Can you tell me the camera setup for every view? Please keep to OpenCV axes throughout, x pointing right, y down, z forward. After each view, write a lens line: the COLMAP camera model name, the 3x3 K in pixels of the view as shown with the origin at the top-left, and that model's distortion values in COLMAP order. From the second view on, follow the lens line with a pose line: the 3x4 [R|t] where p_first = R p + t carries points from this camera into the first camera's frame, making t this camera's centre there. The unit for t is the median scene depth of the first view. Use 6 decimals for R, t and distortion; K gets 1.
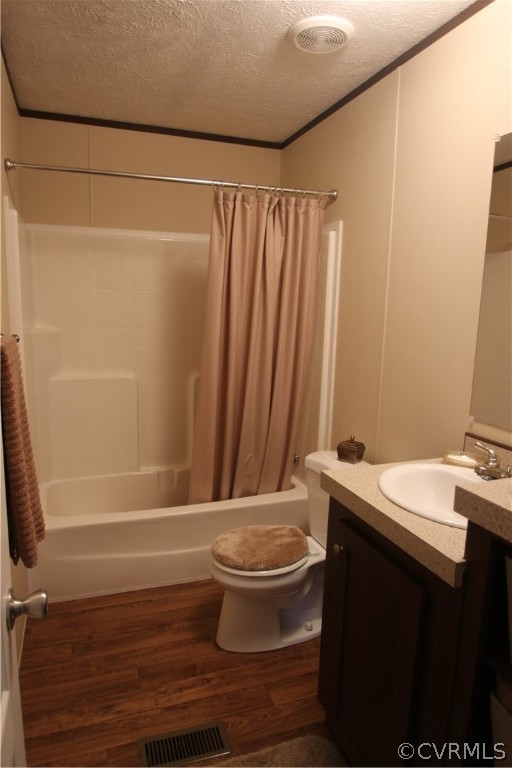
lens RADIAL K [[503.7, 0, 253.8], [0, 503.7, 386.5], [0, 0, 1]] dist [-0.005854, -0.001121]
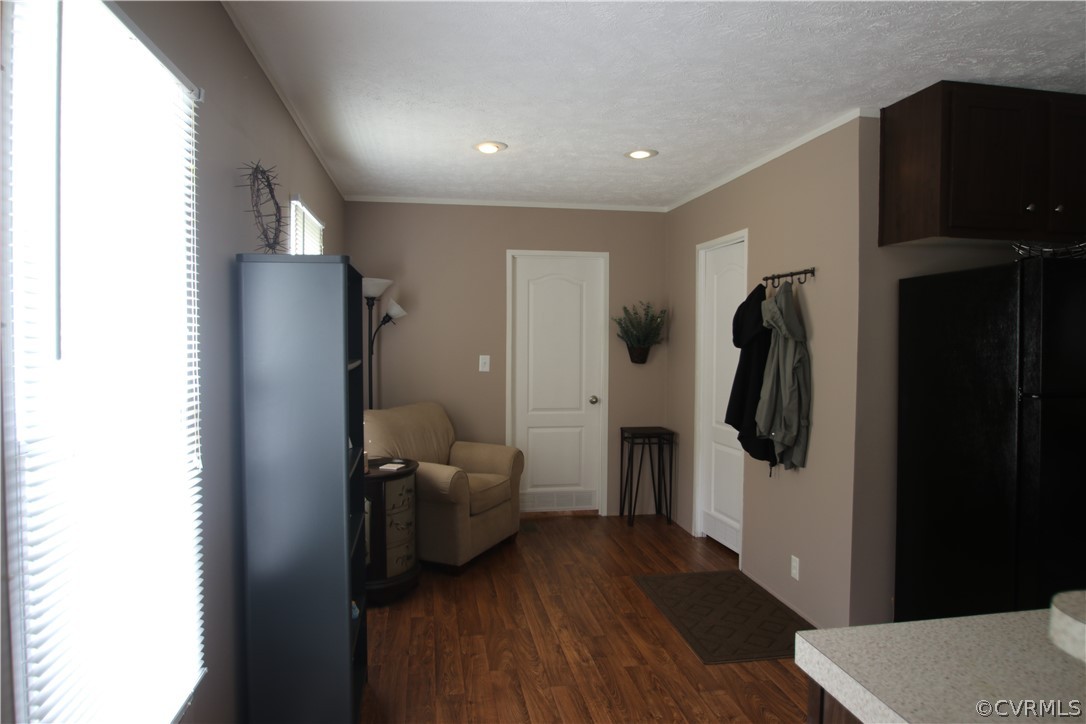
lens RADIAL K [[712.3, 0, 544.3], [0, 712.3, 360.6], [0, 0, 1]] dist [-0.005854, -0.001121]
pose [[-0.185414, -0.003364, -0.982655, 1.487316], [-0.166217, 0.985692, 0.027989, -0.109307], [0.968501, 0.168523, -0.183321, 1.079225]]
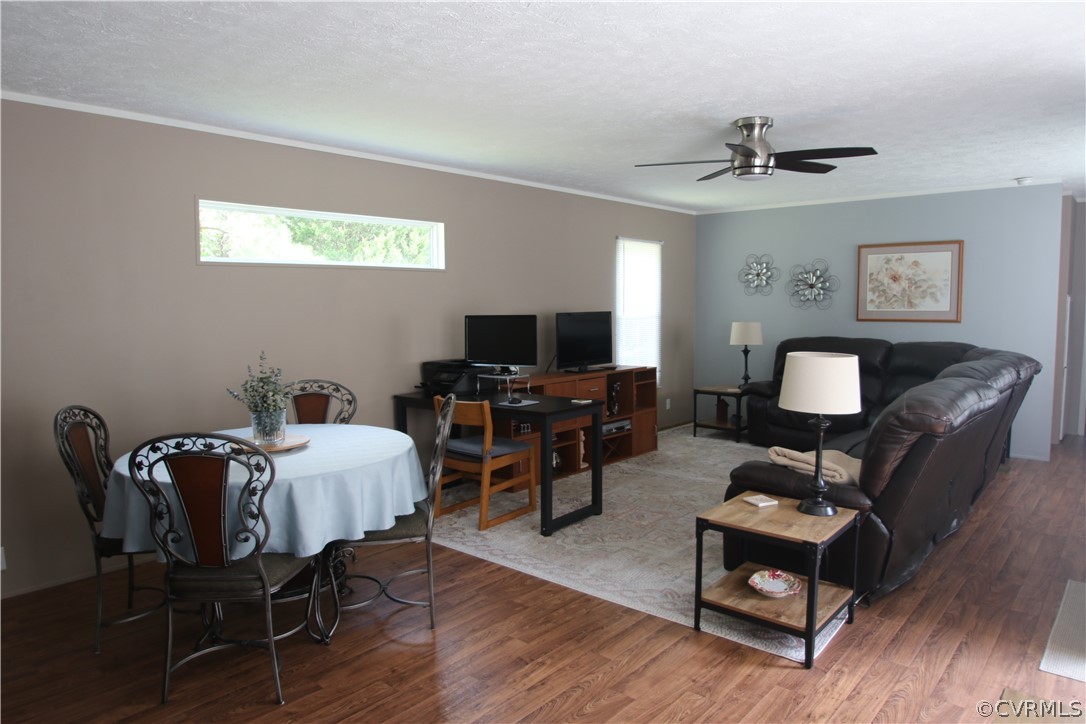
lens RADIAL K [[712.3, 0, 543.6], [0, 712.3, 361.4], [0, 0, 1]] dist [-0.005854, -0.001121]
pose [[0.873721, -0.079236, 0.479931, -0.728032], [0.111459, 0.993005, -0.038968, 0.032063], [-0.473486, 0.087540, 0.876440, -0.319740]]
